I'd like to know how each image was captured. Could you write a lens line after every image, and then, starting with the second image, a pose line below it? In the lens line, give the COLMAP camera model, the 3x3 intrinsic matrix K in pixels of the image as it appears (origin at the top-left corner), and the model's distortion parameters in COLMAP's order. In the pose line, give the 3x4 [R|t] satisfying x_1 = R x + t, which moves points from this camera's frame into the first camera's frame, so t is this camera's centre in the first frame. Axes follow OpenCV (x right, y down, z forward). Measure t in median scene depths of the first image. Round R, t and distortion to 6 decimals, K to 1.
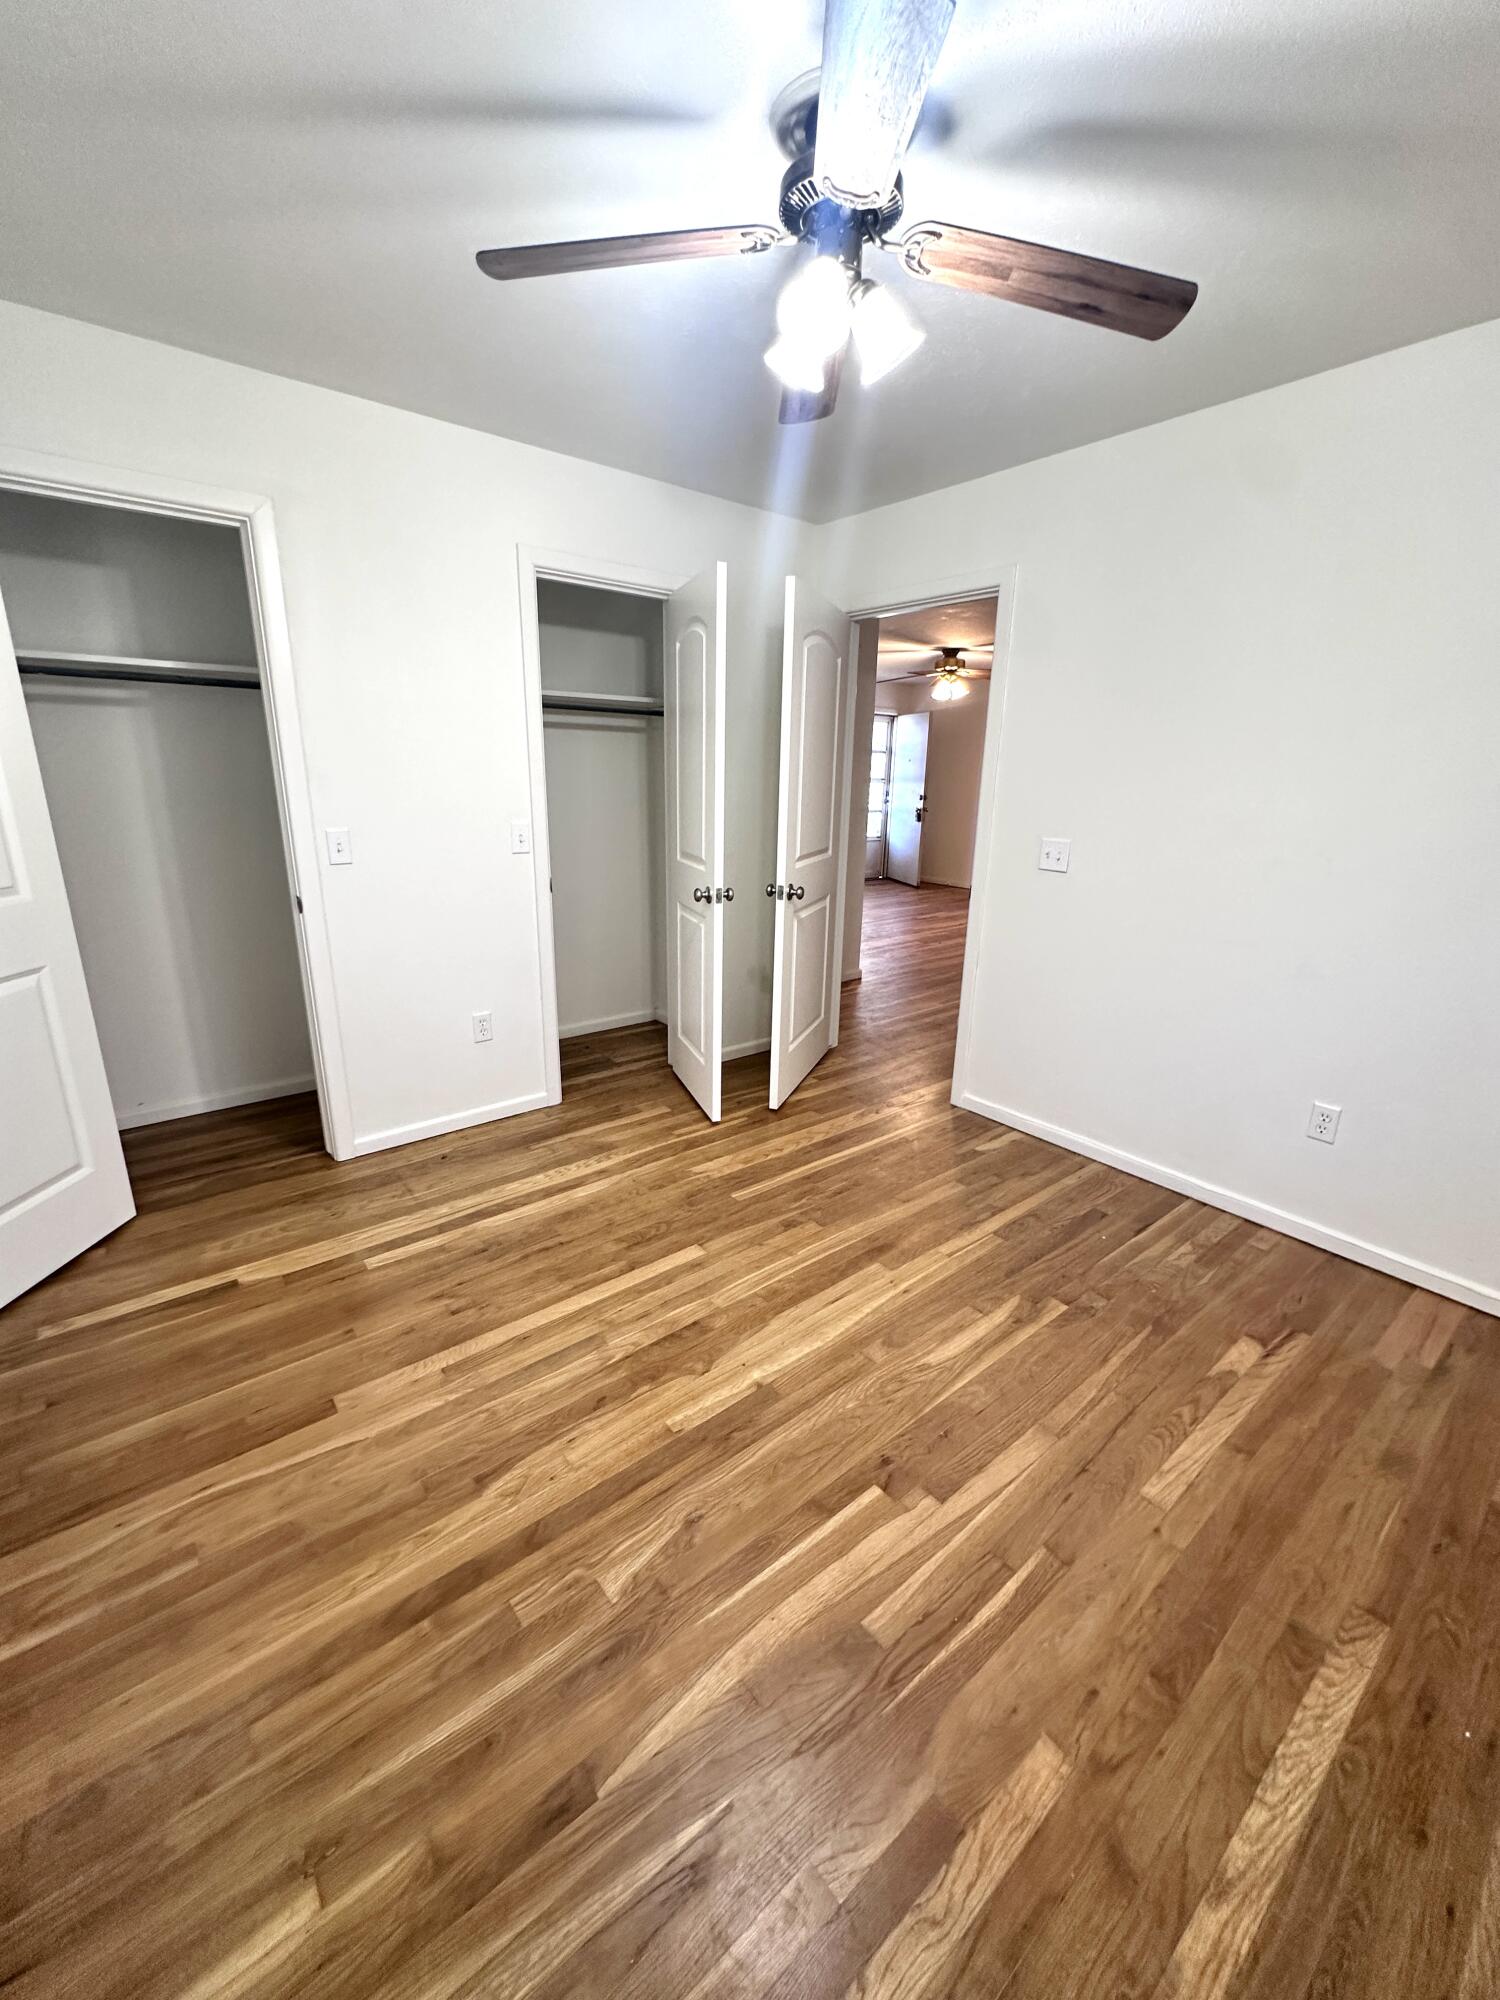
lens RADIAL K [[805.0, 0, 742.7], [0, 805.0, 1003.6], [0, 0, 1]] dist [-0.007038, 0.001883]
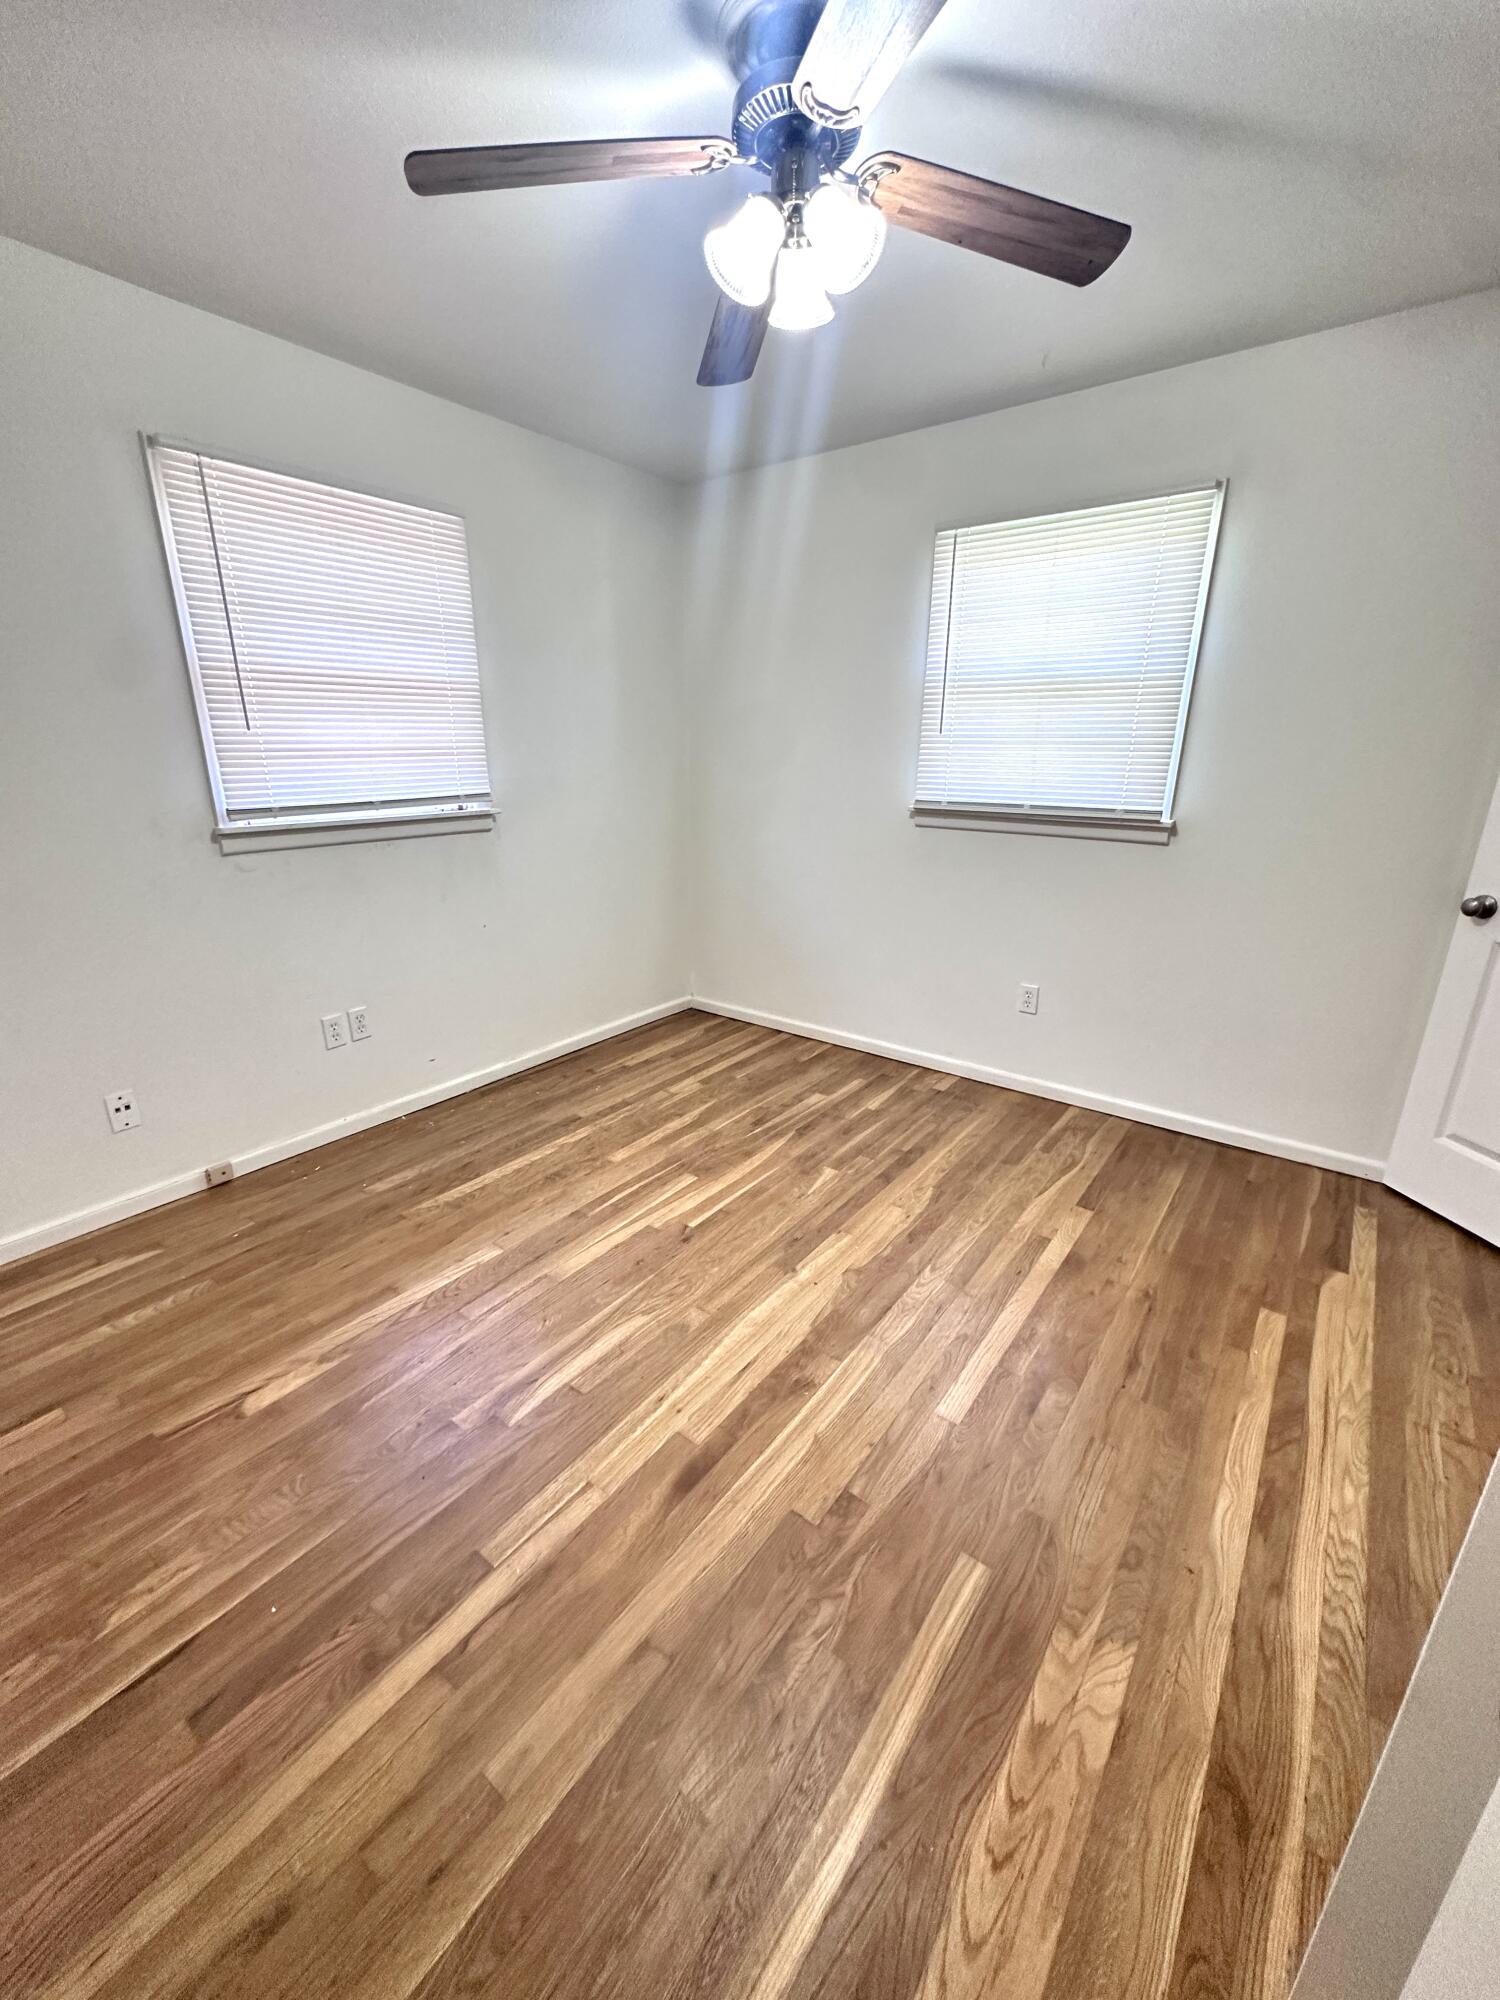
lens RADIAL K [[805.0, 0, 748.6], [0, 805.0, 1000.4], [0, 0, 1]] dist [-0.007038, 0.001883]
pose [[-0.969936, 0.050303, -0.238106, 0.323255], [-0.091519, 0.831188, 0.548407, -0.449439], [0.225497, 0.553711, -0.801596, 1.617632]]
